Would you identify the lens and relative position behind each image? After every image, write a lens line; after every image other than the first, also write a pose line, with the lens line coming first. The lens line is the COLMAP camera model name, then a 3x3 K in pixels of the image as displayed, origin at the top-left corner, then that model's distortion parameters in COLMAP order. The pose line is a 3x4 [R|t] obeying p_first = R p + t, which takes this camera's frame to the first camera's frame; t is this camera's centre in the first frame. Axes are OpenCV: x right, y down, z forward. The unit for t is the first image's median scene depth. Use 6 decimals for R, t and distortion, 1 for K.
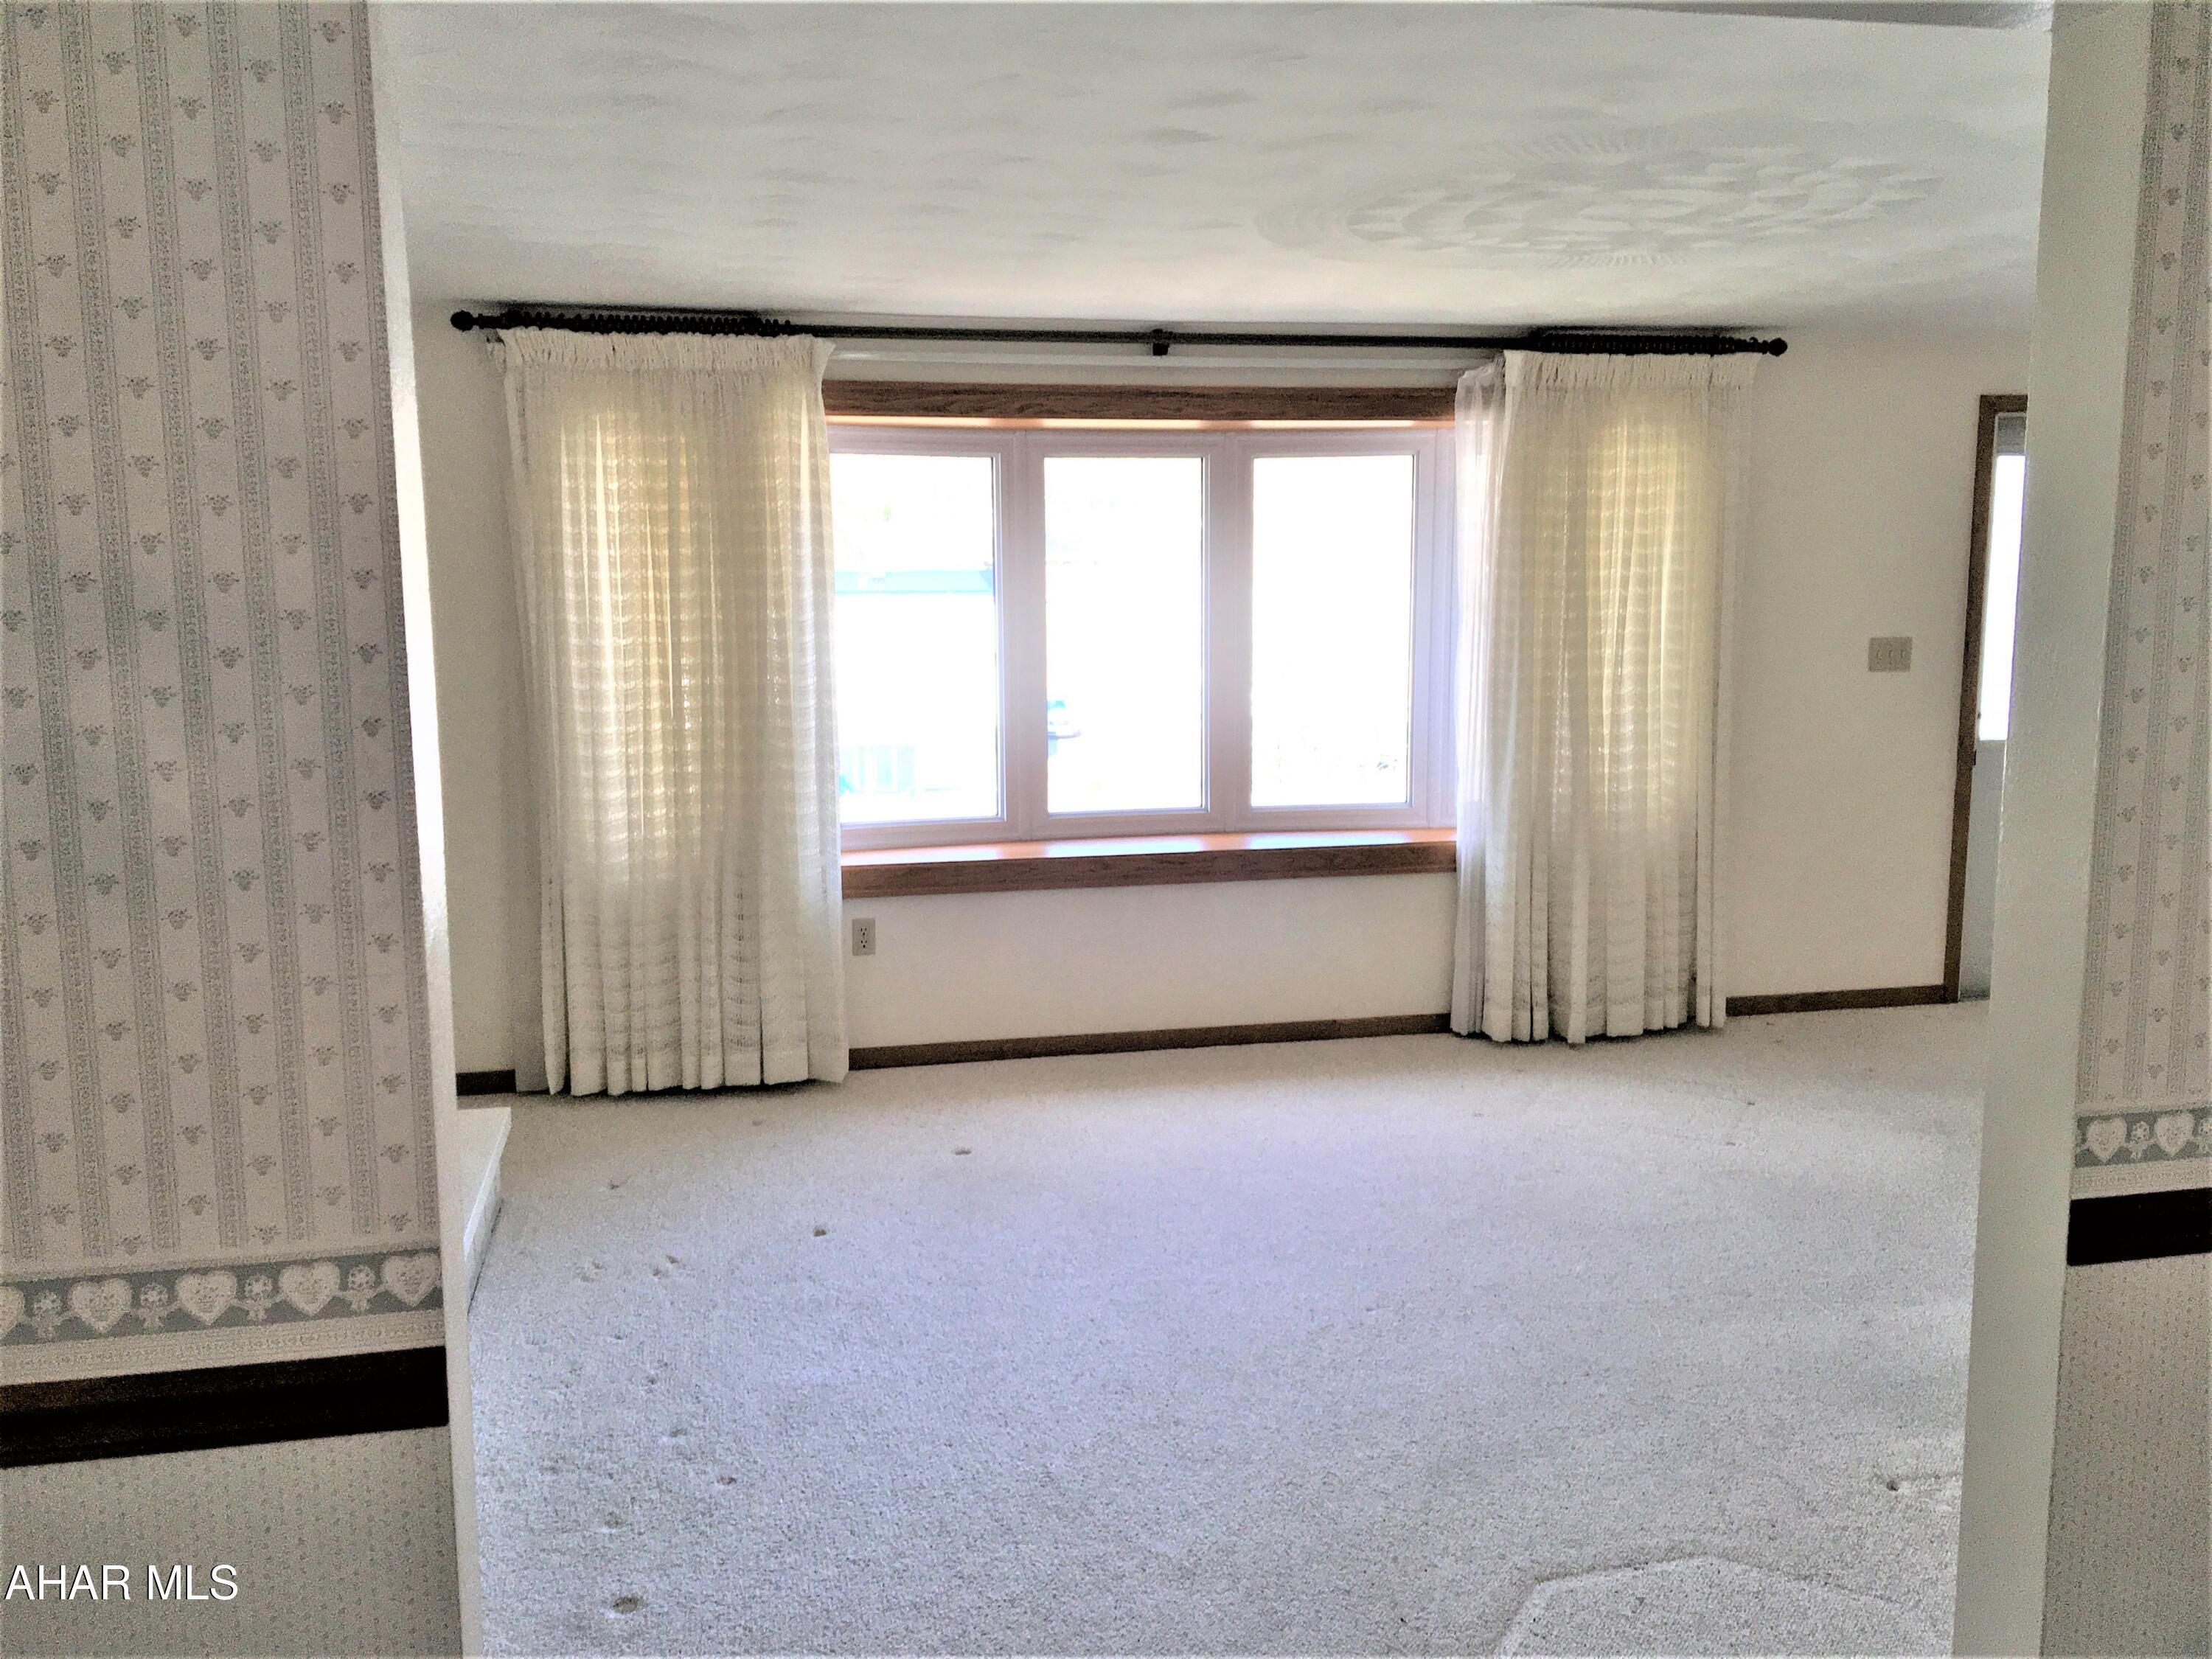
lens RADIAL K [[1877.8, 0, 1093.8], [0, 1877.8, 823.2], [0, 0, 1]] dist [0.061997, -0.049825]
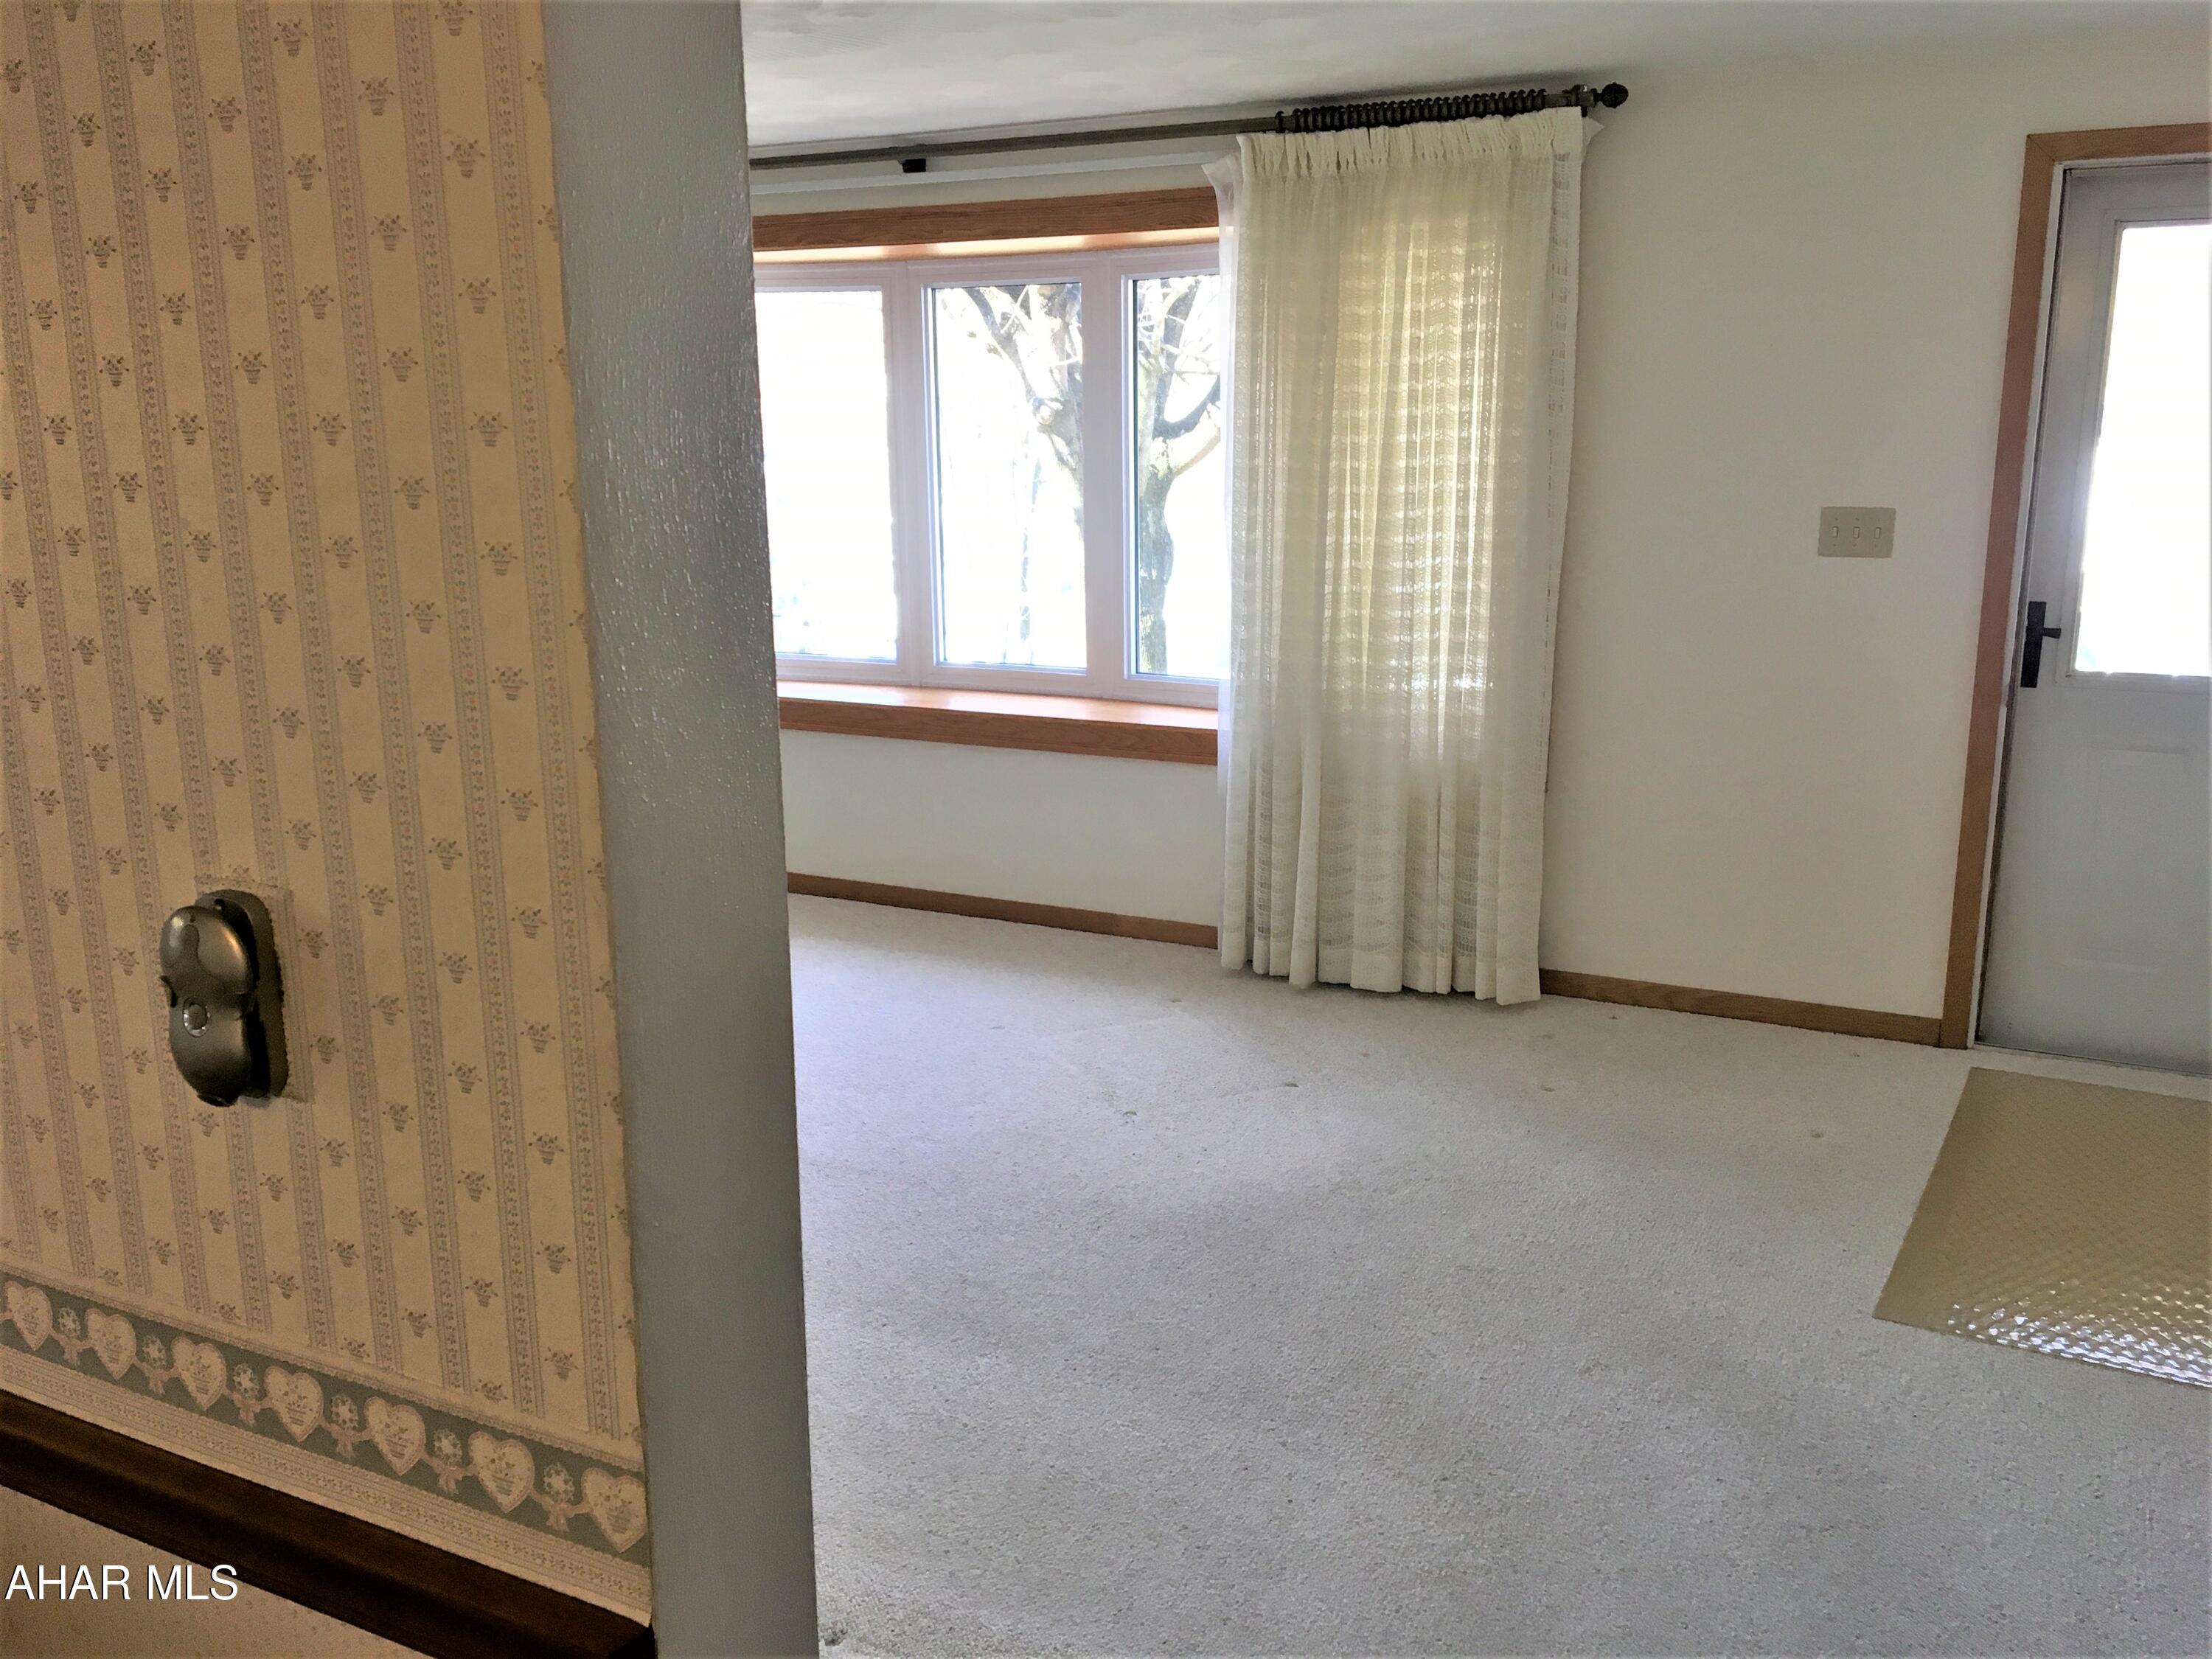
lens RADIAL K [[1877.8, 0, 1095.0], [0, 1877.8, 840.9], [0, 0, 1]] dist [0.061997, -0.049825]
pose [[0.770162, 0.147818, -0.620484, 0.689556], [-0.073453, 0.986858, 0.143928, -0.060994], [0.633605, -0.065271, 0.770898, 0.301060]]
